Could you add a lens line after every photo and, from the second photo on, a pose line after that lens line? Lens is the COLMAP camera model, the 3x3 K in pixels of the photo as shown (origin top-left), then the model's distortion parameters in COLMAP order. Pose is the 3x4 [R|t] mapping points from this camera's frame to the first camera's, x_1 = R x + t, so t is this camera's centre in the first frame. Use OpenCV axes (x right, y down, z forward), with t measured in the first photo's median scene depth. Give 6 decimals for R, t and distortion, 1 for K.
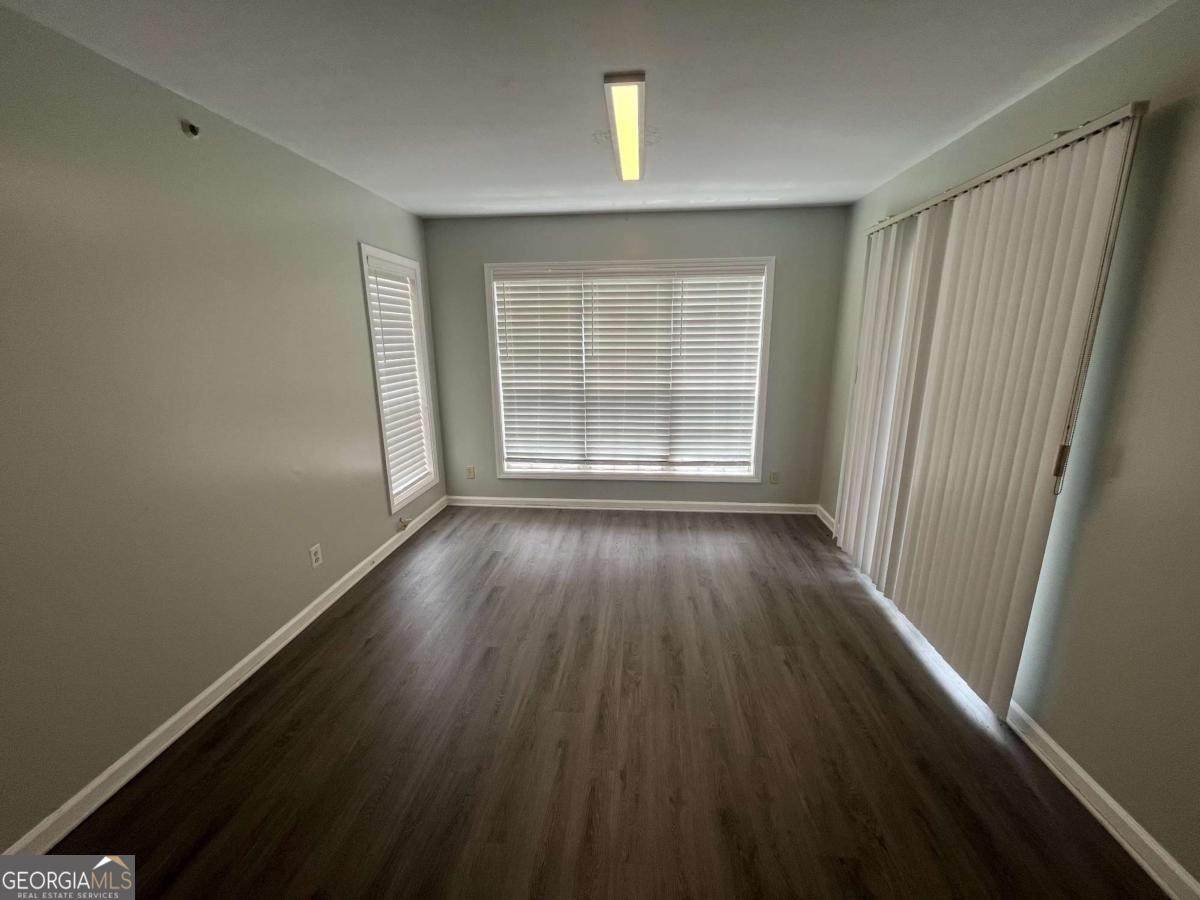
lens RADIAL K [[482.9, 0, 601.2], [0, 482.9, 453.6], [0, 0, 1]] dist [-0.002047, -0.000549]
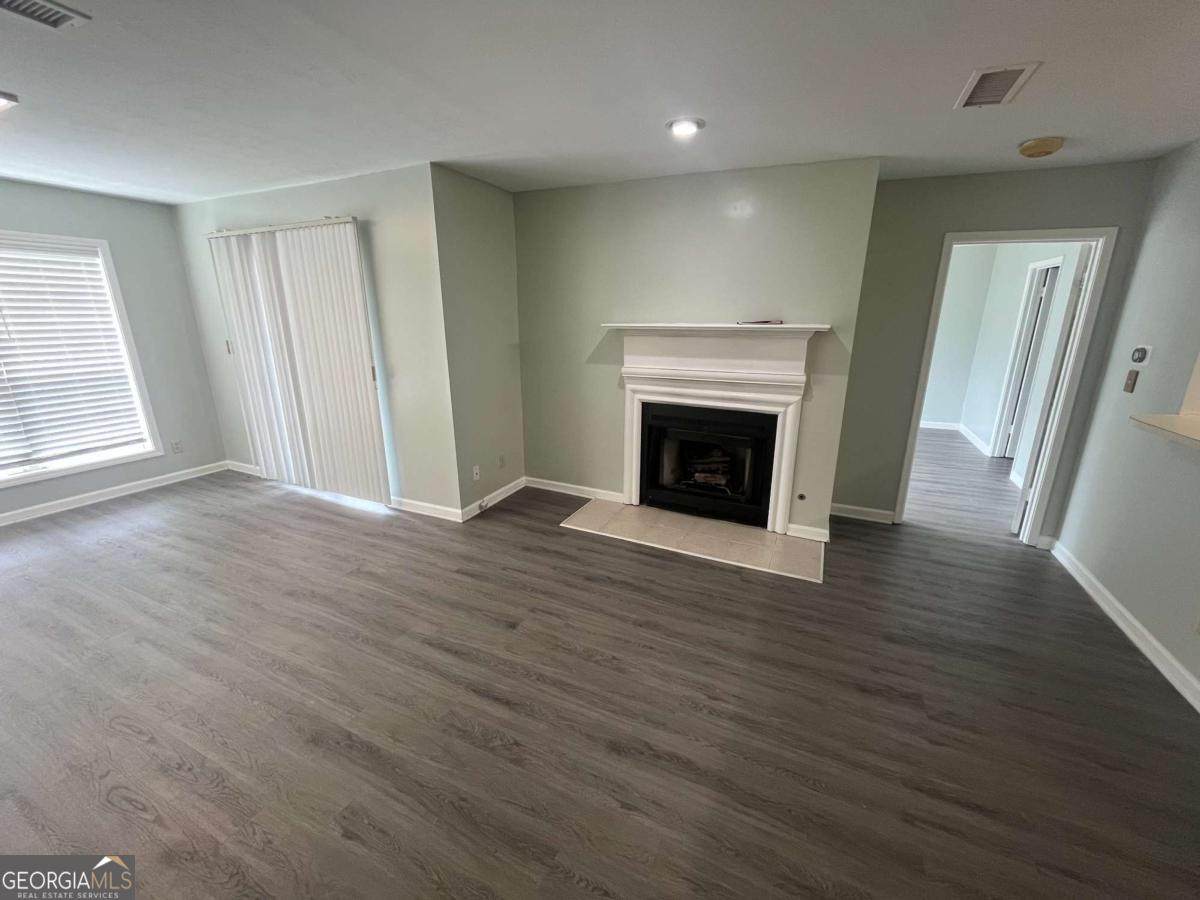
lens RADIAL K [[482.9, 0, 602.3], [0, 482.9, 448.9], [0, 0, 1]] dist [-0.002047, -0.000549]
pose [[0.340373, -0.246442, 0.907421, -0.331299], [0.220077, 0.959118, 0.177931, 0.078260], [-0.914173, 0.139139, 0.380694, -0.318714]]
